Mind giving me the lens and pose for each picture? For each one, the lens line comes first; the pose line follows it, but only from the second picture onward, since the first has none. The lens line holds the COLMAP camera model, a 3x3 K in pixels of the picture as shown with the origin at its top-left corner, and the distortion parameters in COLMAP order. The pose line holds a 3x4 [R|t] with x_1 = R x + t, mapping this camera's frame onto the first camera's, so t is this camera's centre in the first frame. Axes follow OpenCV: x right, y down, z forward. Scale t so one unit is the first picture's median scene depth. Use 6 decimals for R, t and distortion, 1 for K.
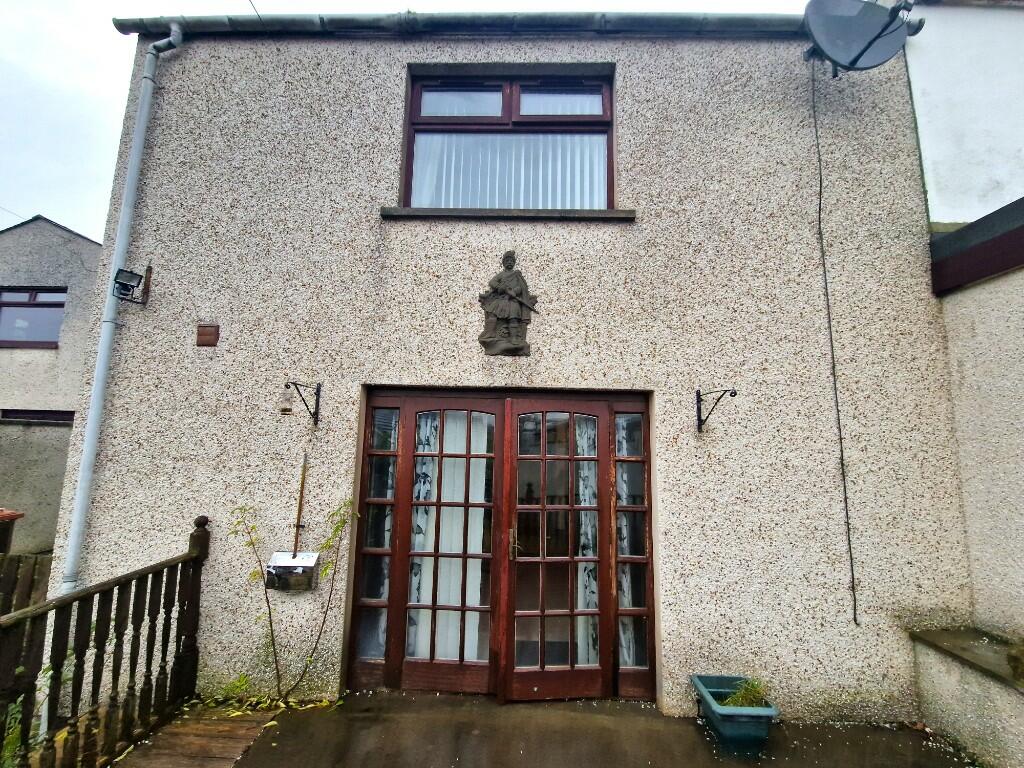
lens RADIAL K [[422.4, 0, 507.3], [0, 422.4, 382.5], [0, 0, 1]] dist [-0.001876, -0.002588]
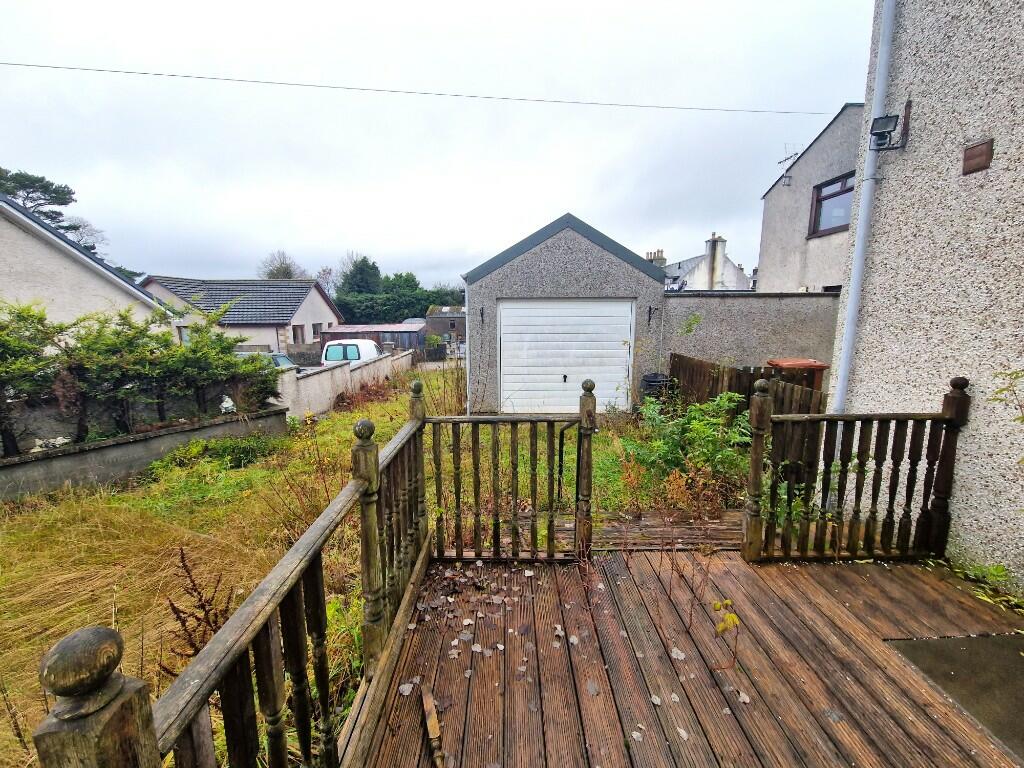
lens RADIAL K [[422.4, 0, 511.7], [0, 422.4, 382.3], [0, 0, 1]] dist [-0.001876, -0.002588]
pose [[0.039453, 0.148925, -0.988061, 0.101079], [0.138927, 0.978409, 0.153017, 0.062134], [0.989516, -0.143305, 0.017911, 0.057230]]
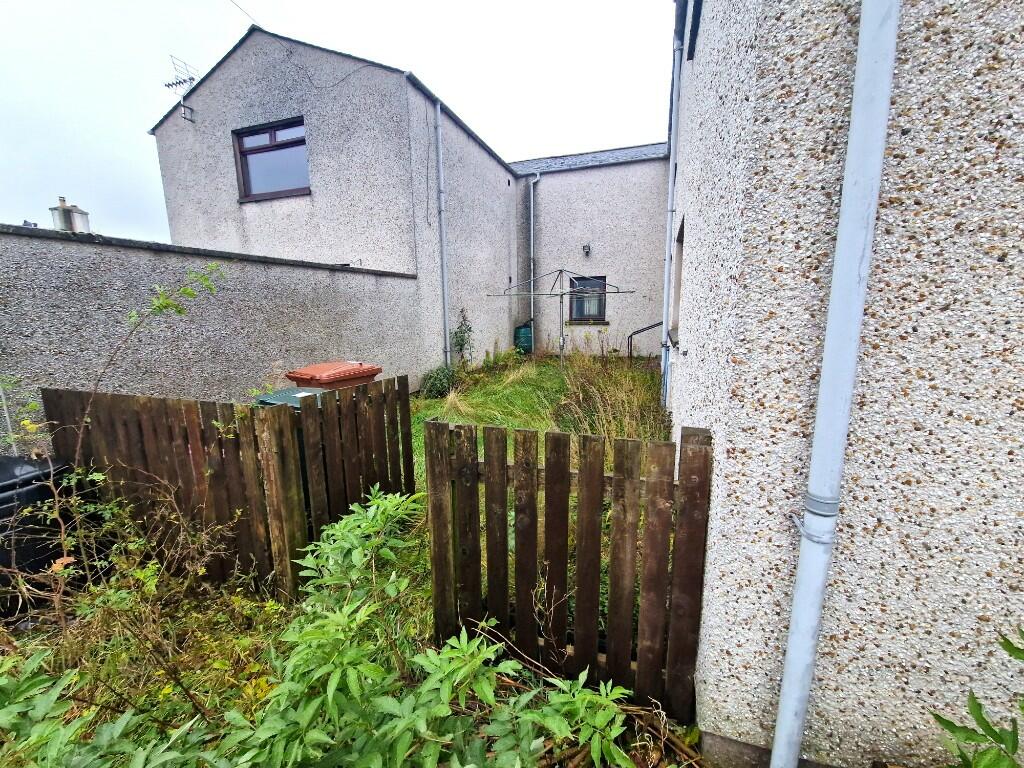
lens RADIAL K [[422.4, 0, 512.6], [0, 422.4, 386.9], [0, 0, 1]] dist [-0.001876, -0.002588]
pose [[0.953220, 0.019512, -0.301648, -1.146629], [0.077223, 0.949082, 0.305416, 0.200893], [0.292248, -0.314423, 0.903177, 0.552542]]
